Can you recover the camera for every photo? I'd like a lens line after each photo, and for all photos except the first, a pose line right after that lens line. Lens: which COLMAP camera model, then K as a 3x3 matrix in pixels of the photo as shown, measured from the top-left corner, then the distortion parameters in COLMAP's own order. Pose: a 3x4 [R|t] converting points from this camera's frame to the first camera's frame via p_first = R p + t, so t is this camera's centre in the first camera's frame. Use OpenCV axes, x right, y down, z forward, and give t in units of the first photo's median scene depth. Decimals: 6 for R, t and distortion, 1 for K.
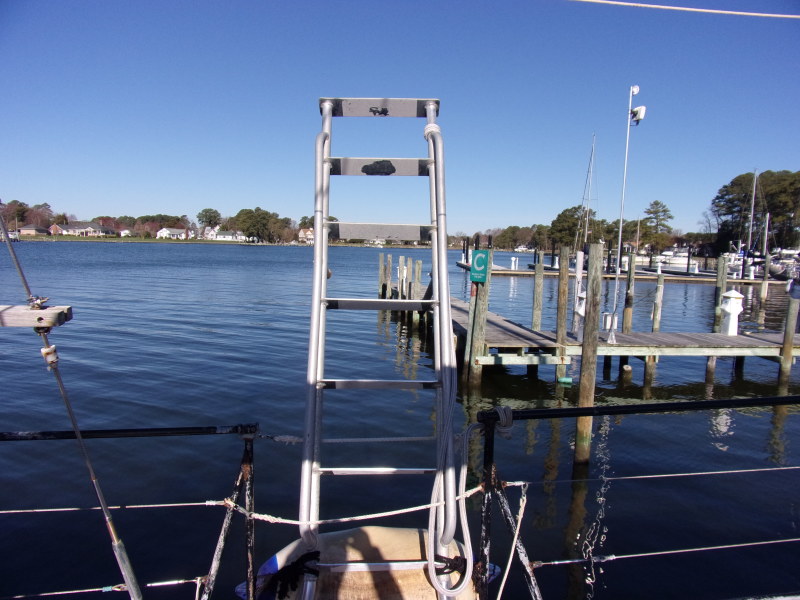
lens RADIAL K [[583.8, 0, 400.4], [0, 583.8, 303.6], [0, 0, 1]] dist [-0.064420, 0.046216]
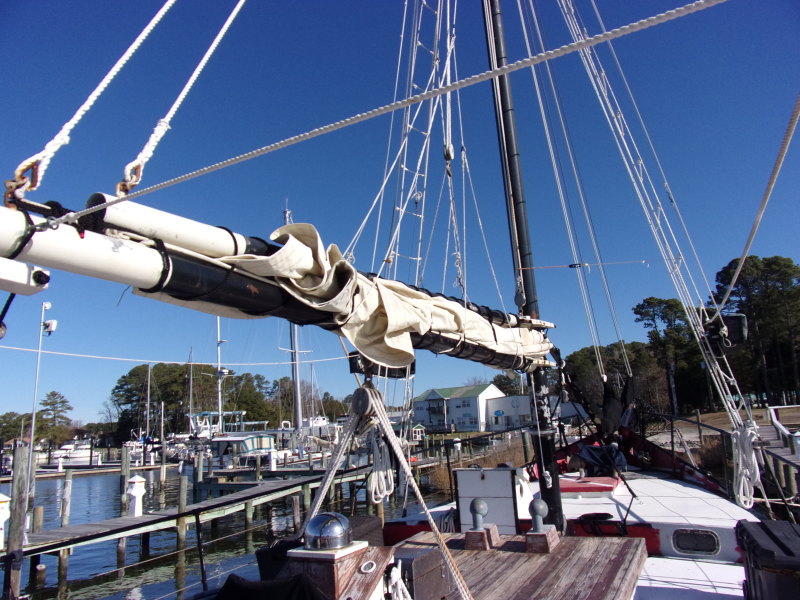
lens RADIAL K [[583.8, 0, 400.4], [0, 583.8, 303.6], [0, 0, 1]] dist [-0.064420, 0.046216]
pose [[0.580846, 0.108442, 0.806758, -0.017640], [0.156793, 0.957623, -0.241608, 0.001648], [-0.798770, 0.266831, 0.539229, -0.029728]]
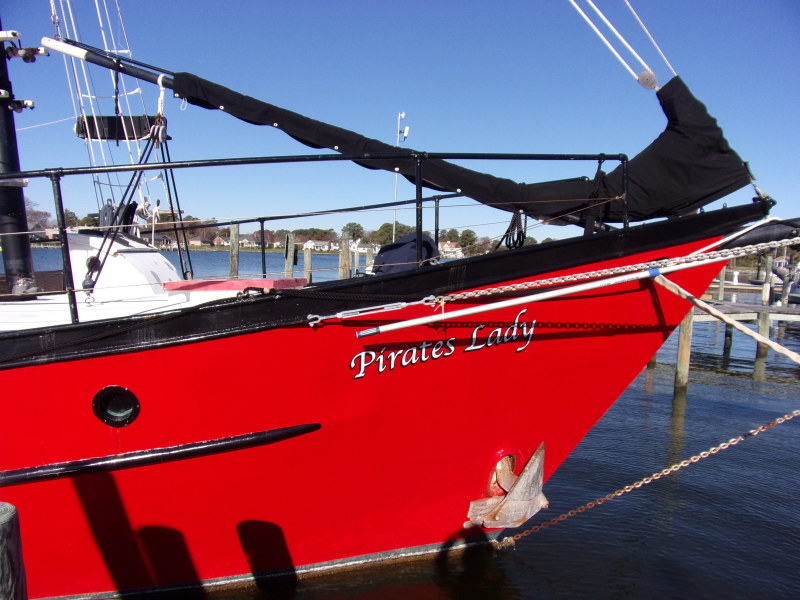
lens RADIAL K [[583.8, 0, 400.4], [0, 583.8, 303.6], [0, 0, 1]] dist [-0.064420, 0.046216]
pose [[0.964598, 0.028144, -0.262217, 0.132271], [-0.034834, 0.999175, -0.020896, 0.017226], [0.261413, 0.029290, 0.964783, -0.052444]]
